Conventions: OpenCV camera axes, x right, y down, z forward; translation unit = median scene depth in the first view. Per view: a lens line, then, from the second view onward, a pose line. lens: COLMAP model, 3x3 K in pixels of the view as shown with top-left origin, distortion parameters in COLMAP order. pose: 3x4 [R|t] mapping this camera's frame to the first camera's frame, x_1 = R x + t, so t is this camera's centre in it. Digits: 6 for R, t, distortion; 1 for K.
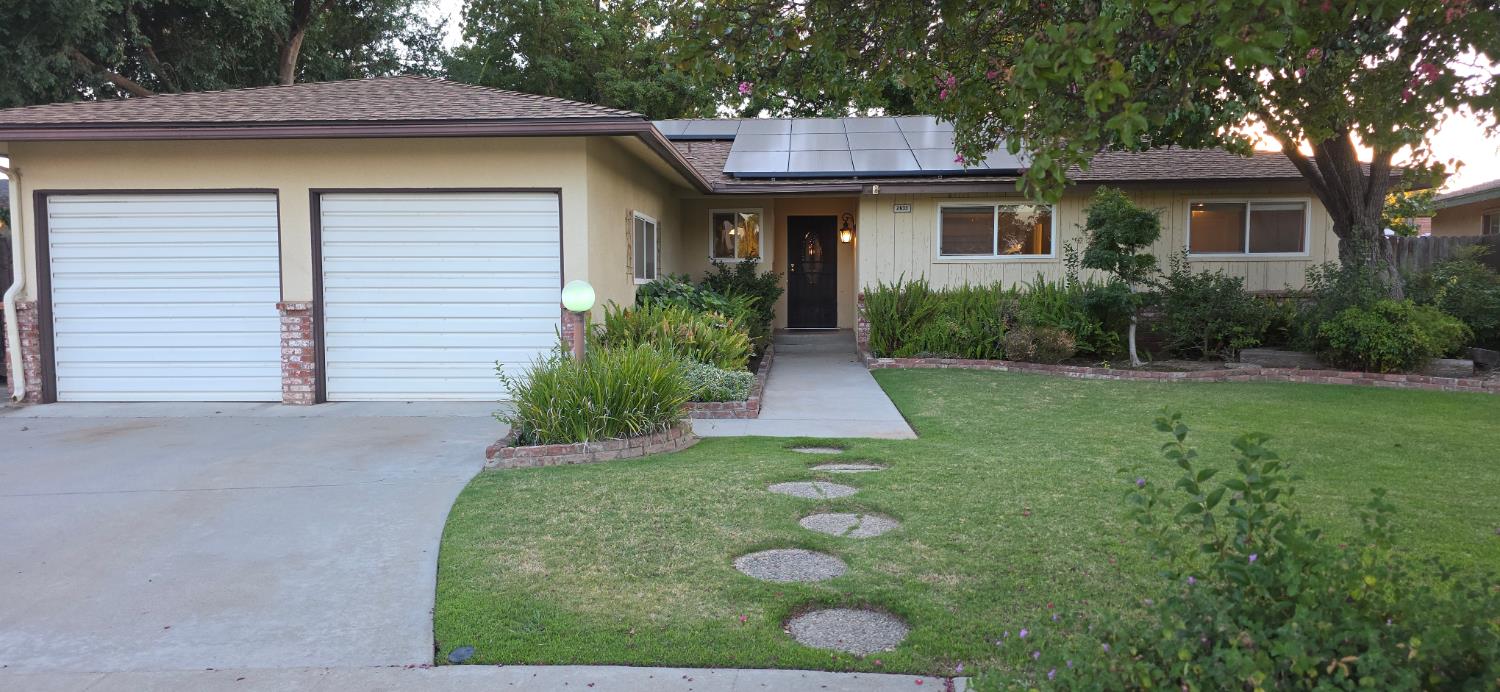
lens RADIAL K [[968.6, 0, 750.0], [0, 968.6, 346.0], [0, 0, 1]] dist [0.091353, -0.109631]
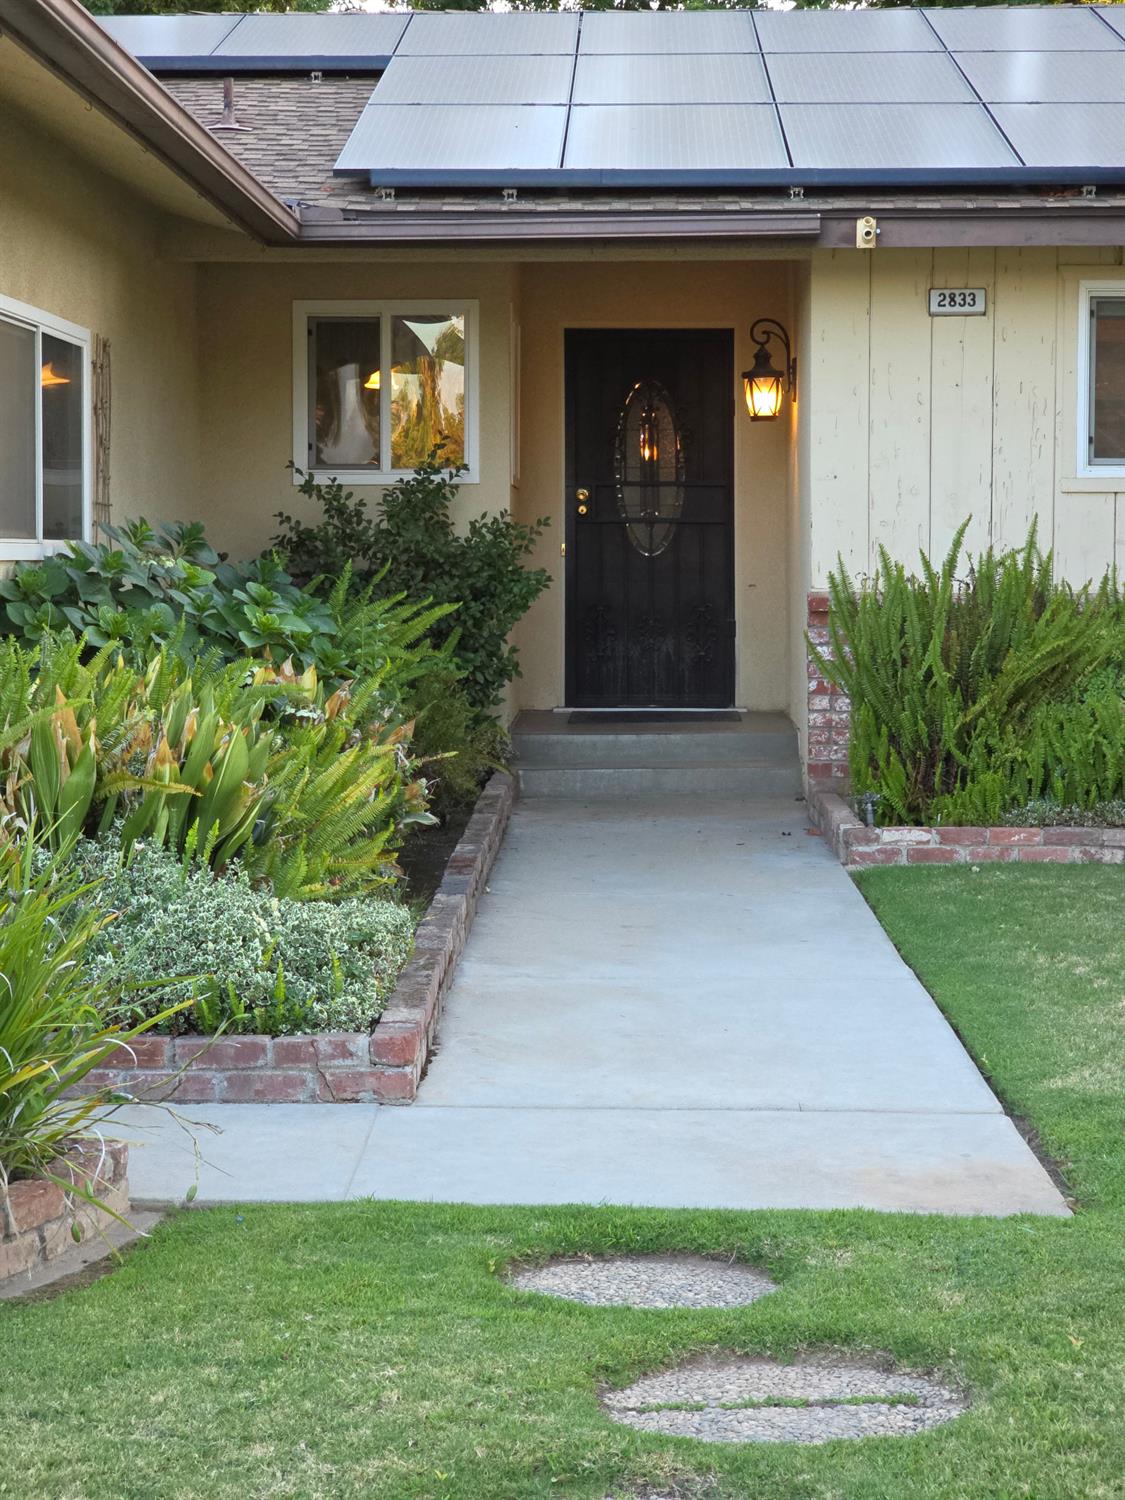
lens RADIAL K [[2862.0, 0, 507.8], [0, 2862.0, 746.6], [0, 0, 1]] dist [-0.341123, 3.524545]
pose [[0.999934, 0.002291, 0.011274, 0.016718], [-0.002319, 0.999994, 0.002445, -0.013144], [-0.011268, -0.002471, 0.999933, 0.192114]]
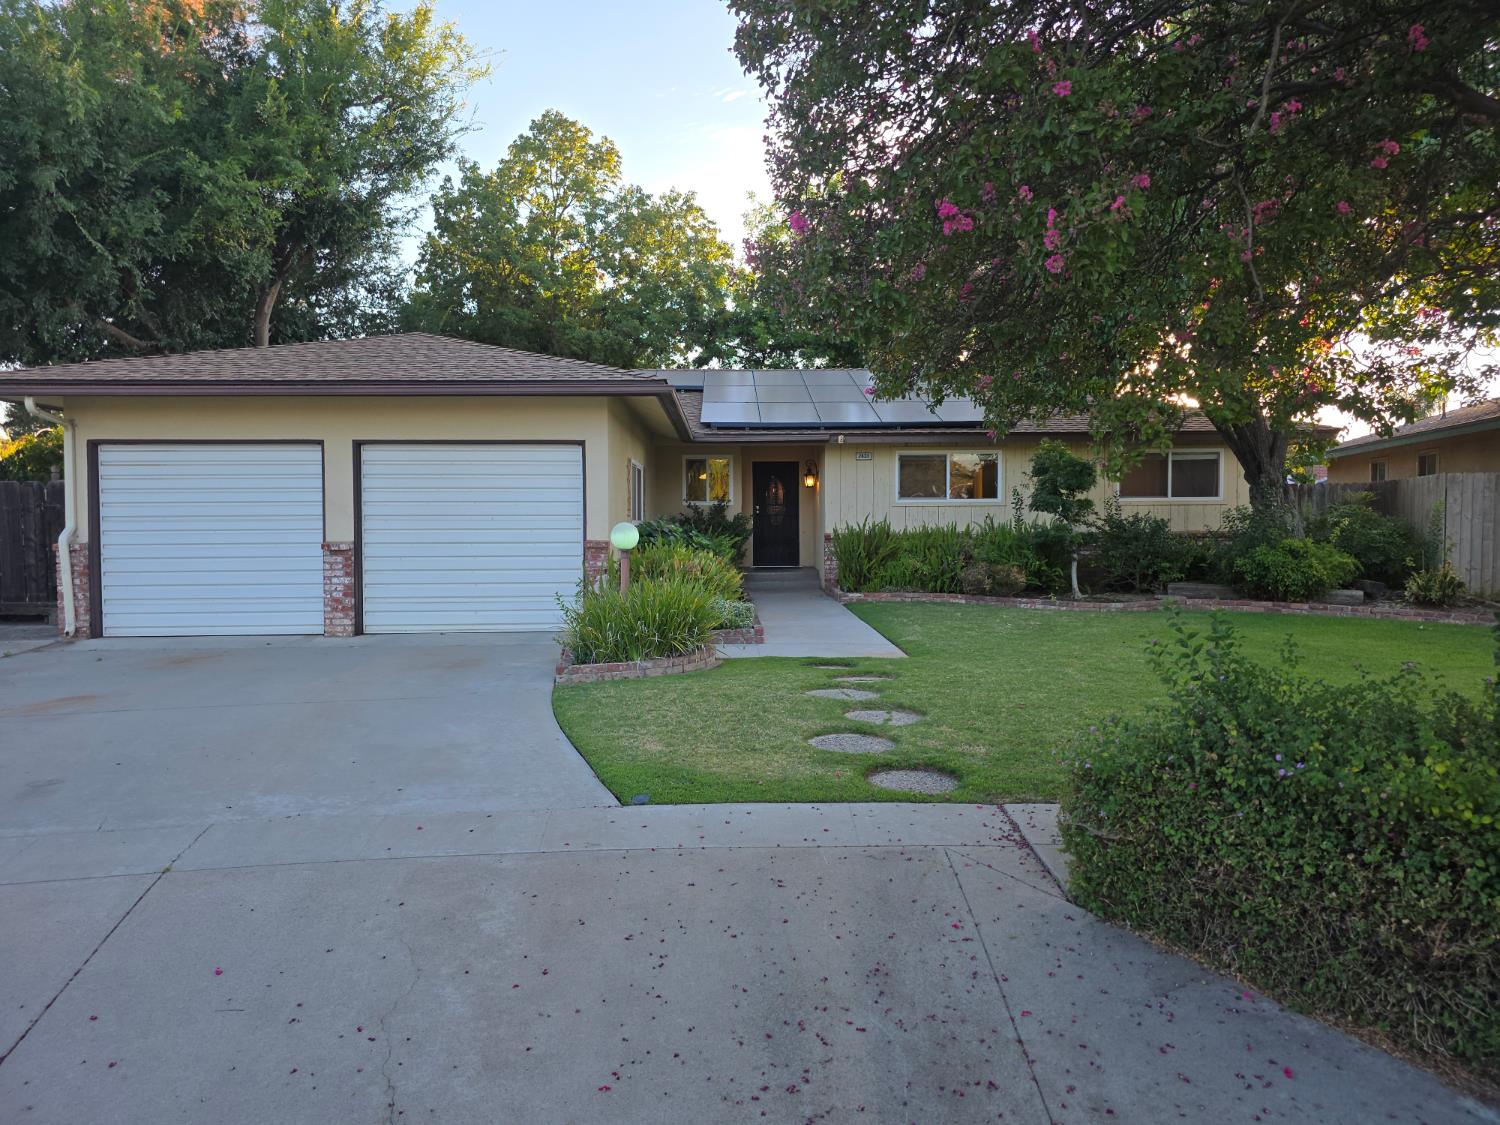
lens RADIAL K [[988.4, 0, 746.1], [0, 988.4, 552.9], [0, 0, 1]] dist [0.129210, -0.215904]
pose [[0.997054, -0.003523, 0.076619, -0.073161], [0.006265, 0.999347, -0.035575, 0.007044], [-0.076444, 0.035950, 0.996426, -0.114004]]
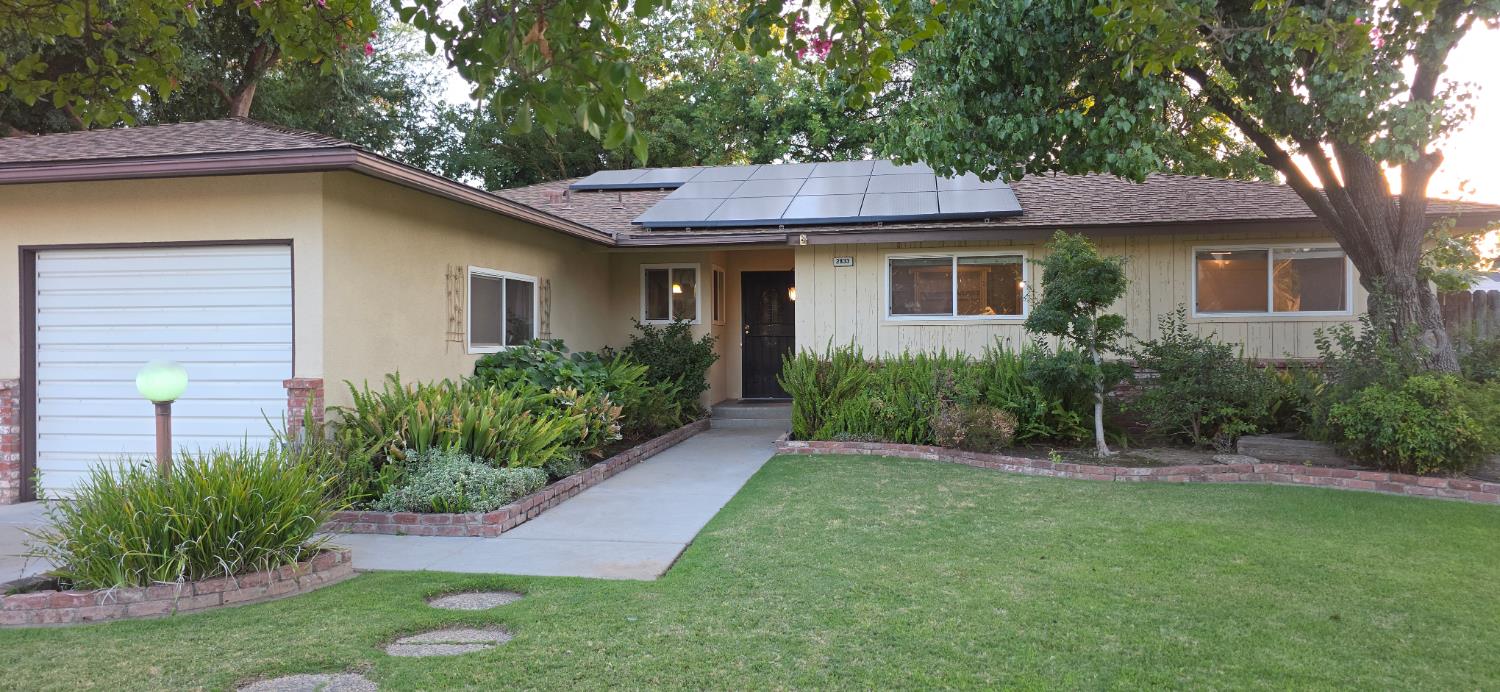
lens RADIAL K [[968.6, 0, 750.0], [0, 968.6, 346.0], [0, 0, 1]] dist [0.091353, -0.109631]
pose [[0.993029, -0.002429, -0.117843, 0.210866], [-0.004449, 0.998303, -0.058070, -0.021522], [0.117784, 0.058189, 0.991333, 0.184973]]
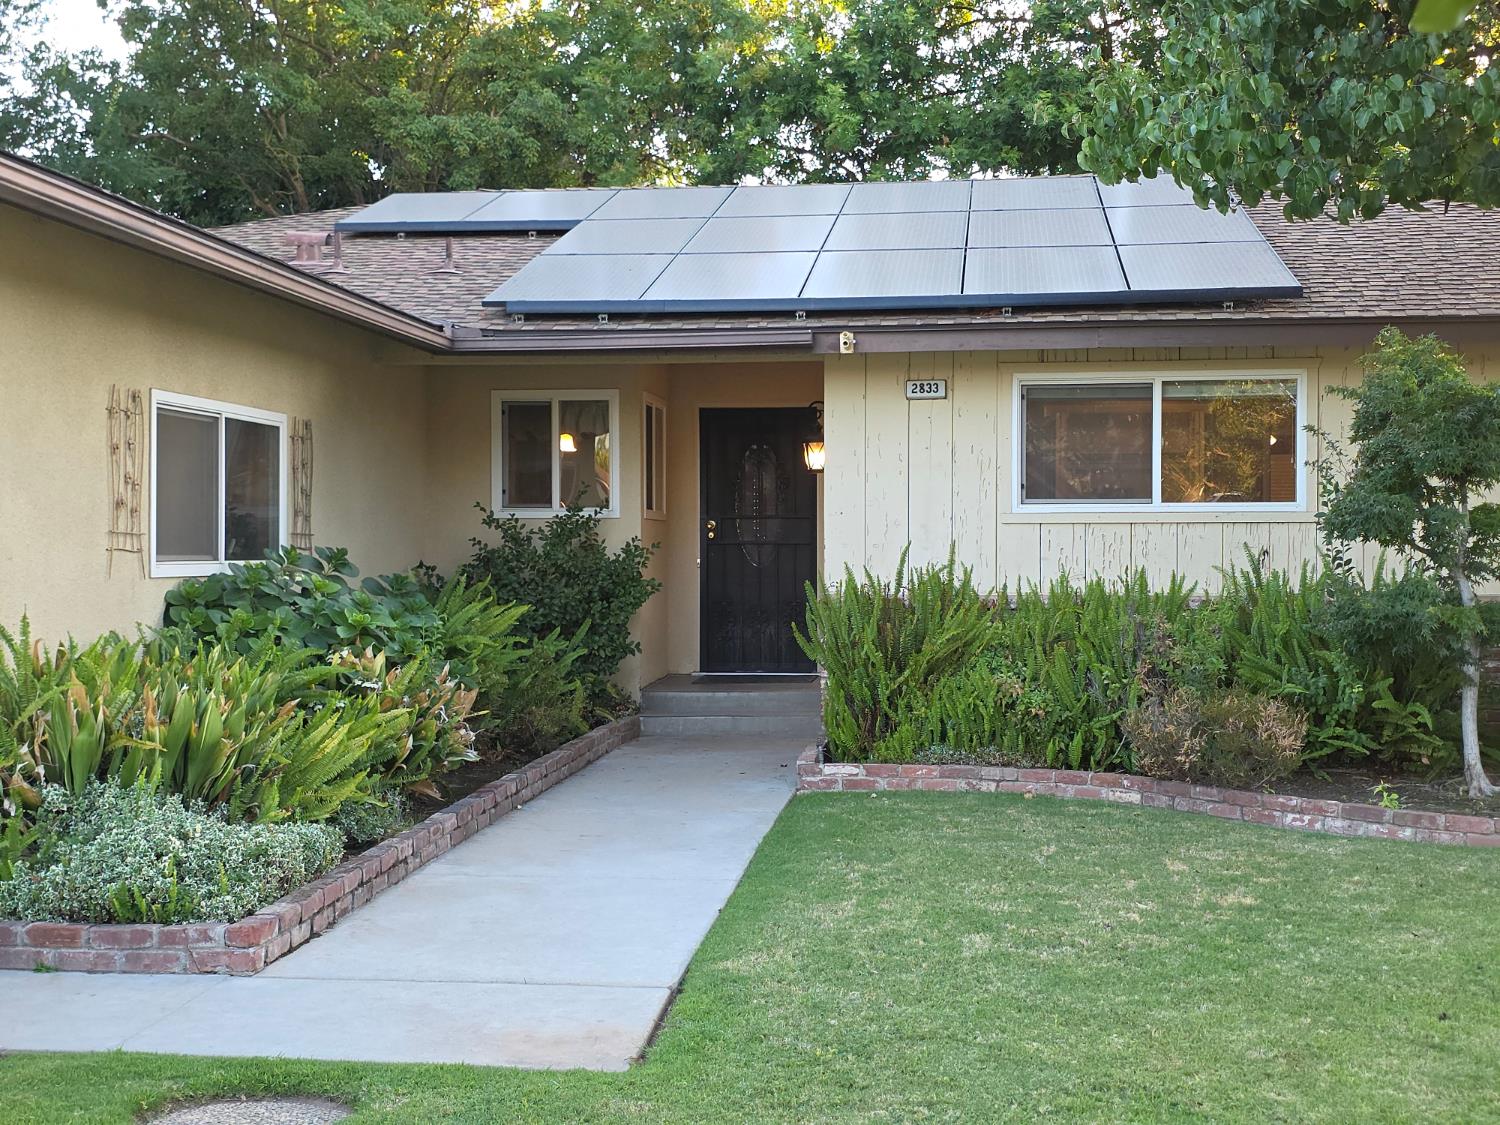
lens RADIAL K [[1974.8, 0, 749.8], [0, 1974.8, 580.7], [0, 0, 1]] dist [0.130182, -0.319671]
pose [[0.997675, 0.003197, -0.068082, 0.167897], [-0.006560, 0.998766, -0.049229, -0.023386], [0.067841, 0.049561, 0.996464, 0.205379]]
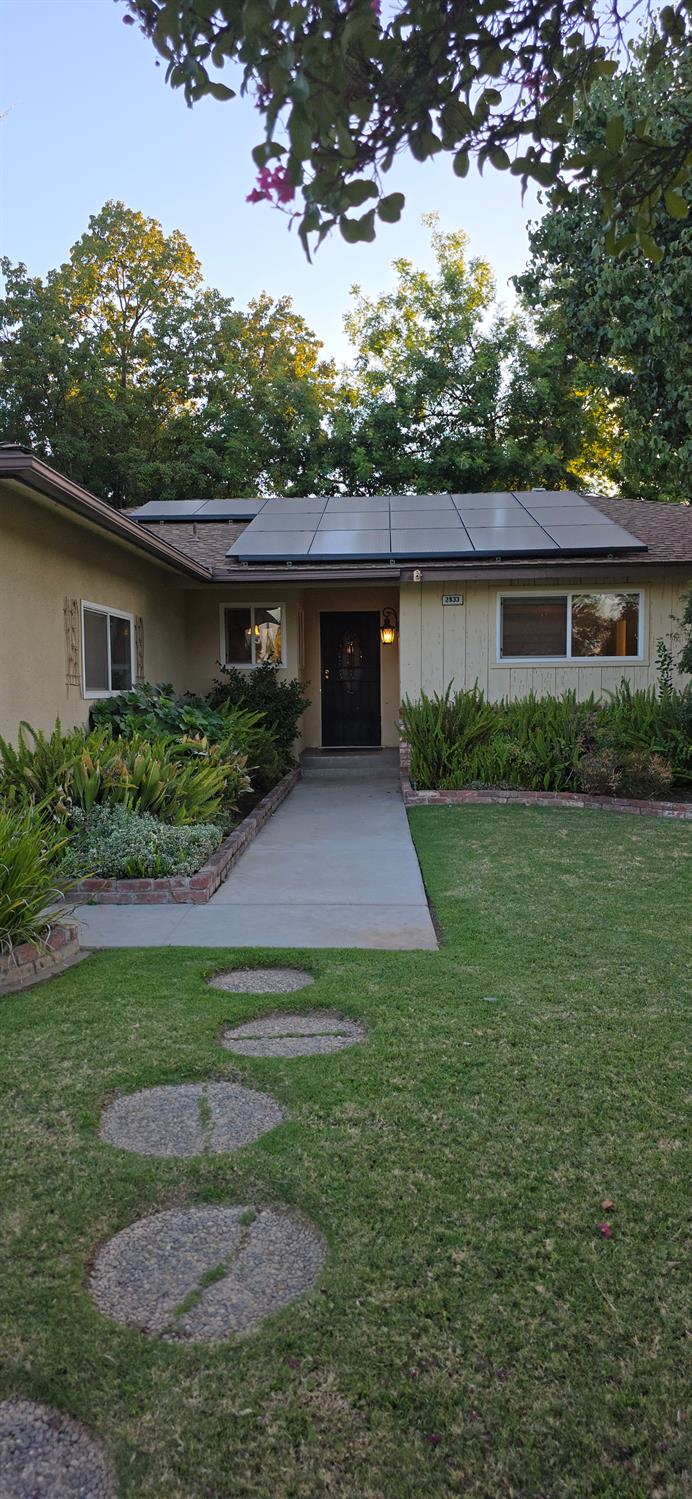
lens RADIAL K [[968.0, 0, 334.3], [0, 968.0, 765.9], [0, 0, 1]] dist [0.091353, -0.109631]
pose [[0.999965, -0.008338, 0.001043, 0.068616], [0.008322, 0.999855, 0.014861, -0.020700], [-0.001167, -0.014851, 0.999889, 0.237217]]
